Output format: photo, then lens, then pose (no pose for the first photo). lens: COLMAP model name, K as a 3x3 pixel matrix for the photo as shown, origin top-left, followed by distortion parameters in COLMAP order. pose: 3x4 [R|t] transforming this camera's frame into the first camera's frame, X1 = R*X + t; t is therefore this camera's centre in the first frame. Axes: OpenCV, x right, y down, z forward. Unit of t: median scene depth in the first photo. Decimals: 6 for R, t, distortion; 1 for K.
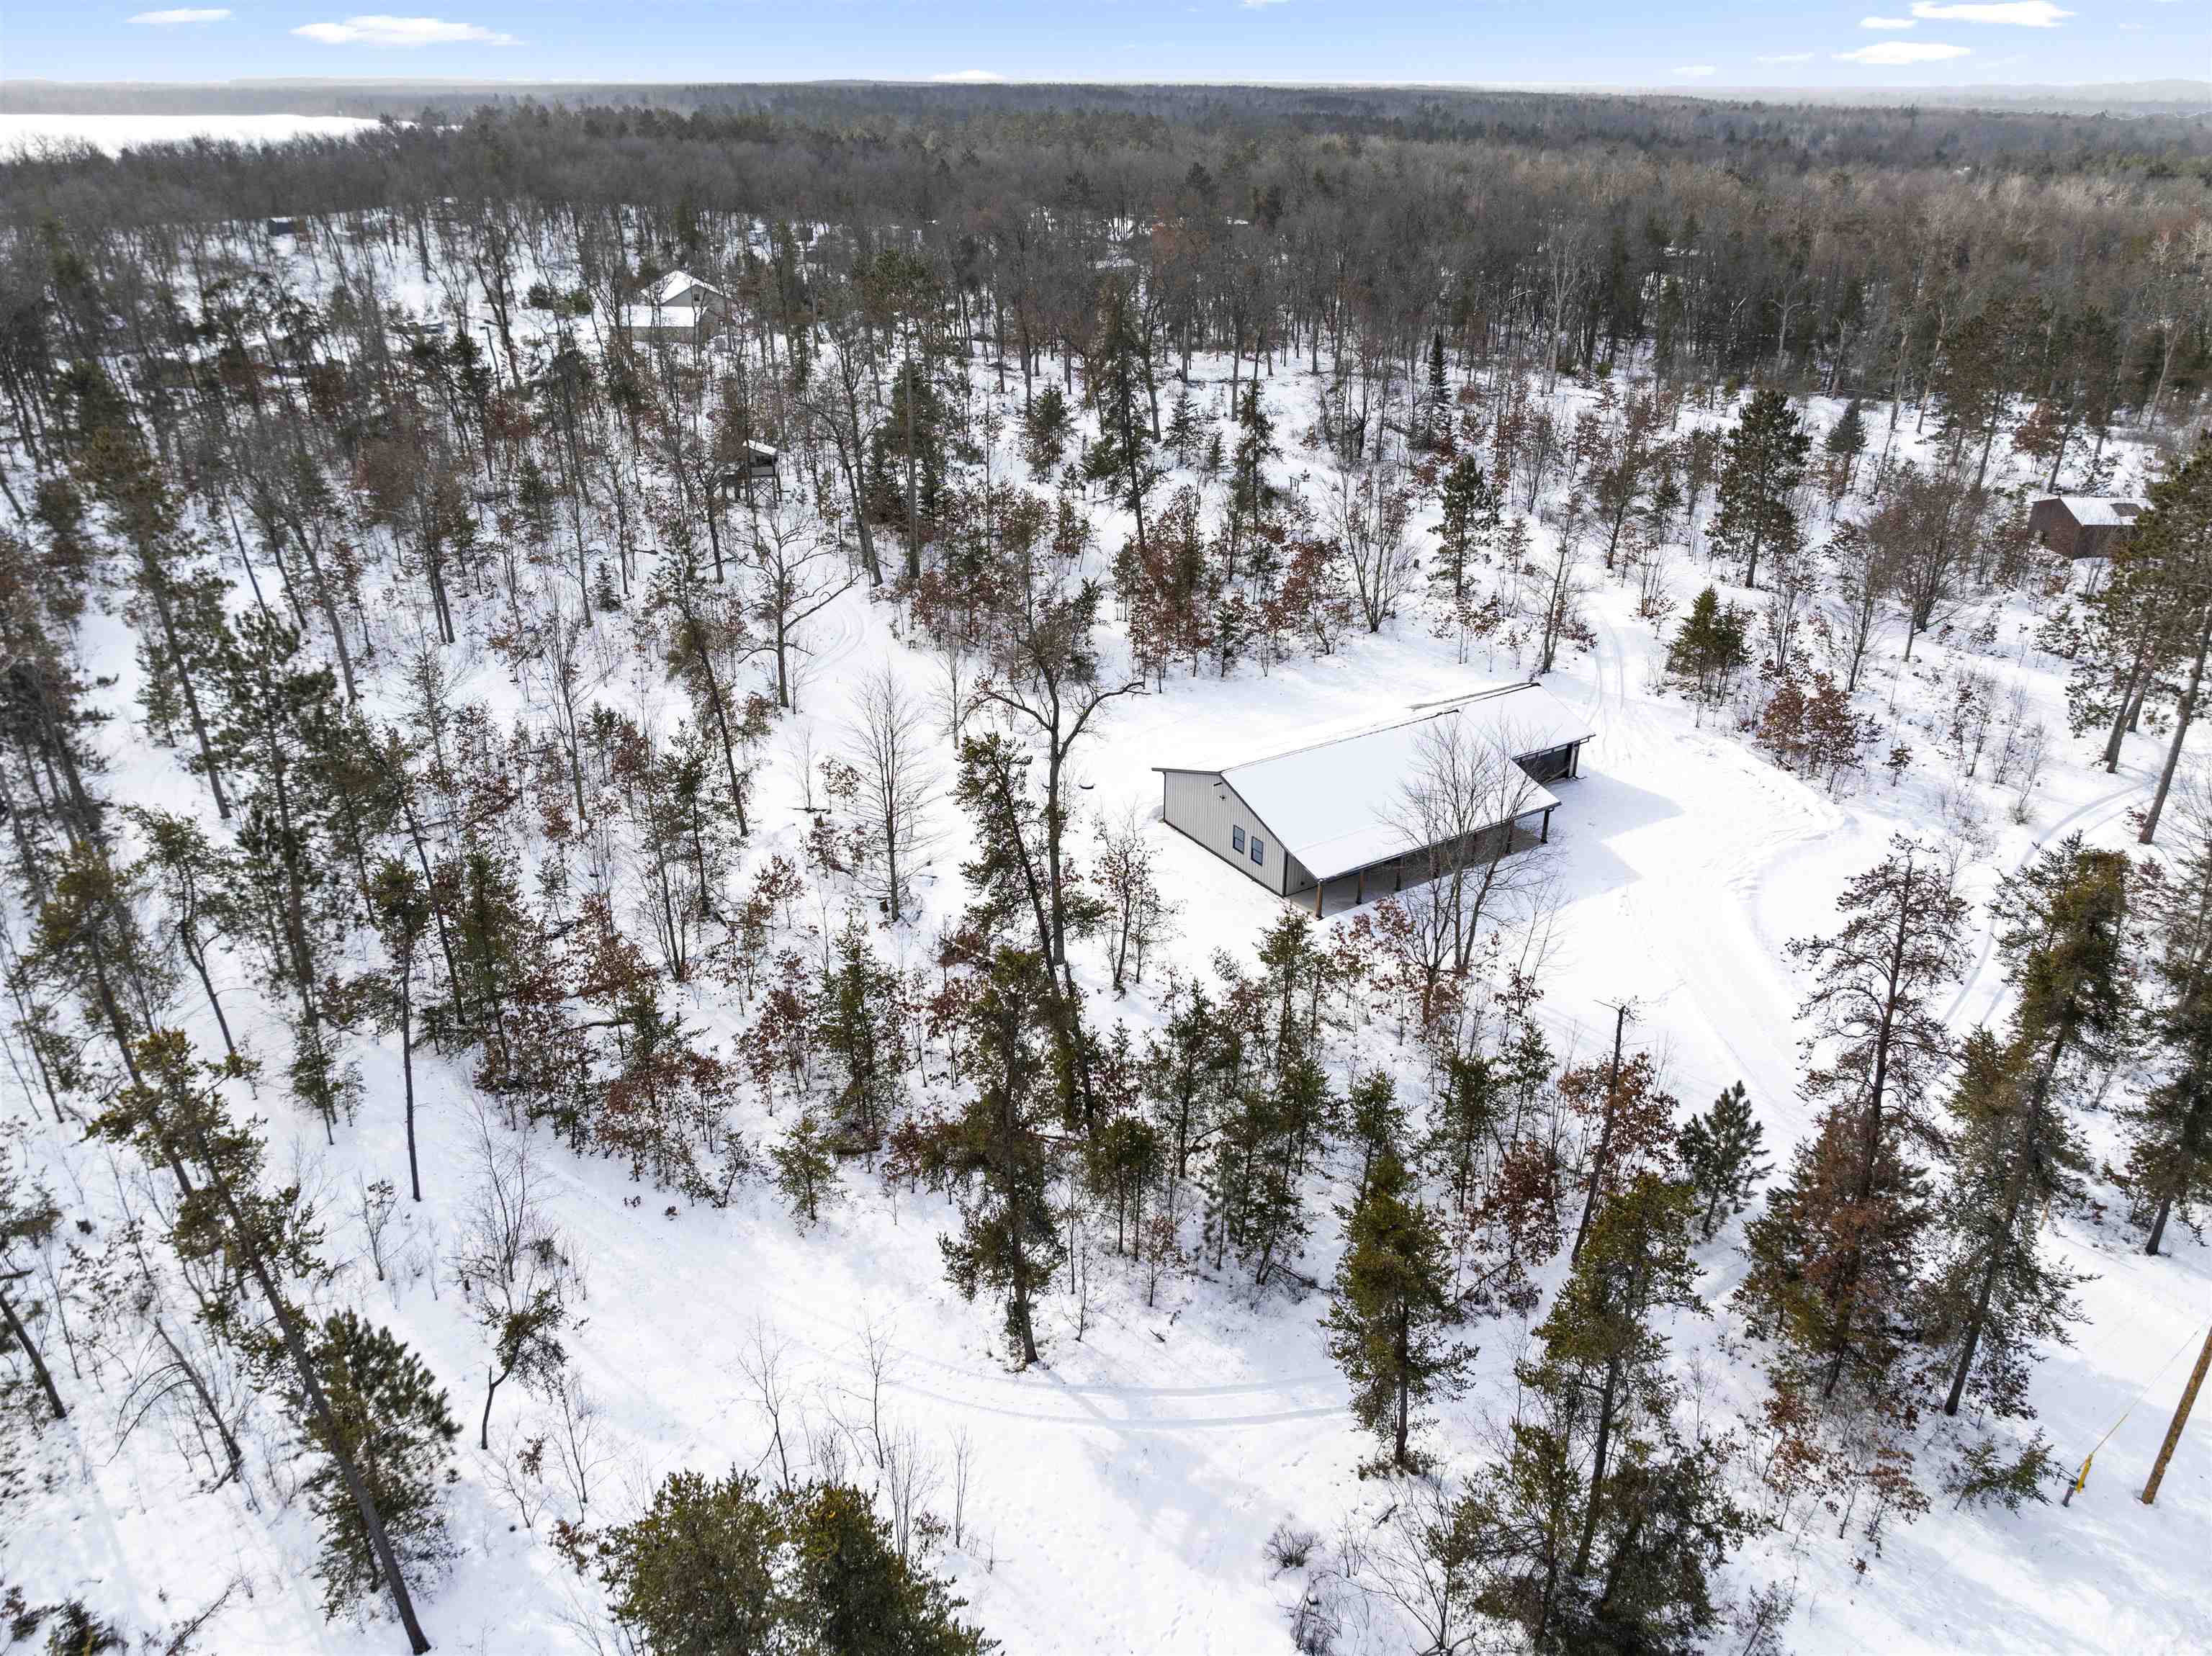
lens RADIAL K [[1511.6, 0, 1111.8], [0, 1511.6, 869.7], [0, 0, 1]] dist [-0.002246, -0.000005]
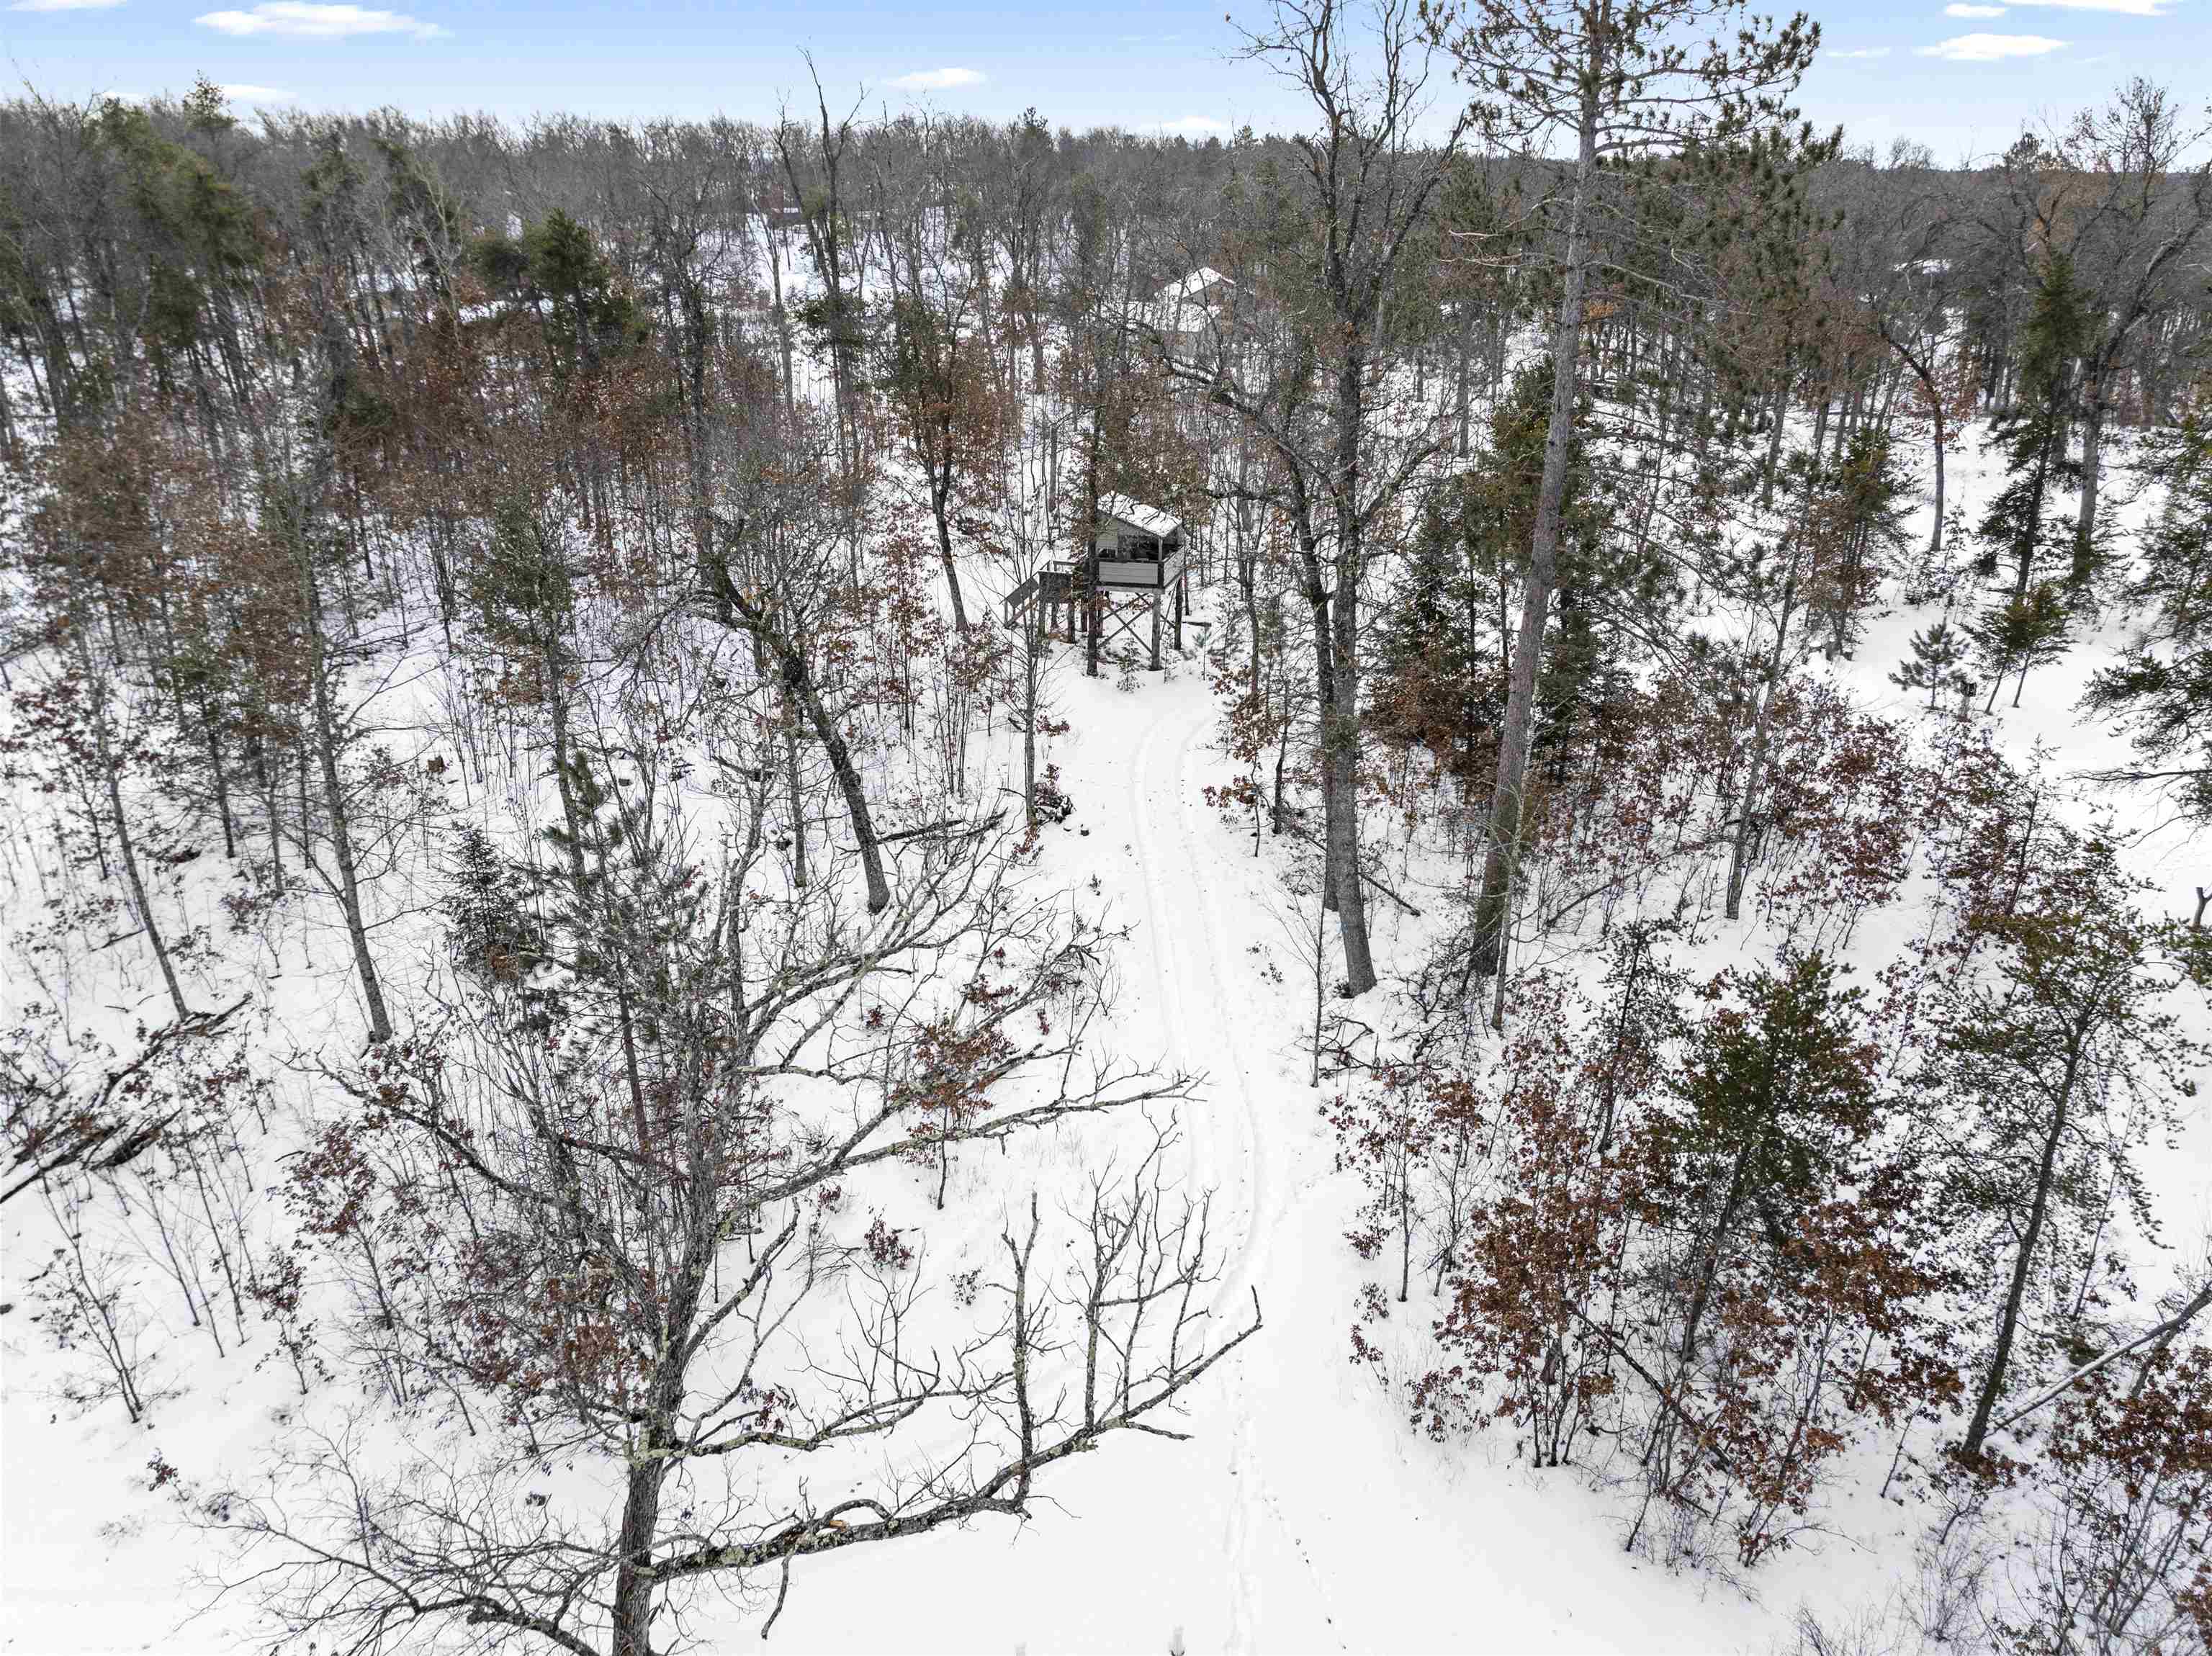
lens RADIAL K [[1560.1, 0, 1106.0], [0, 1560.1, 828.0], [0, 0, 1]] dist [-0.032065, 0.002991]
pose [[0.930980, 0.144175, -0.335395, -0.100533], [-0.171092, 0.983883, -0.051974, -0.192325], [0.322496, 0.105770, 0.940643, 0.680411]]
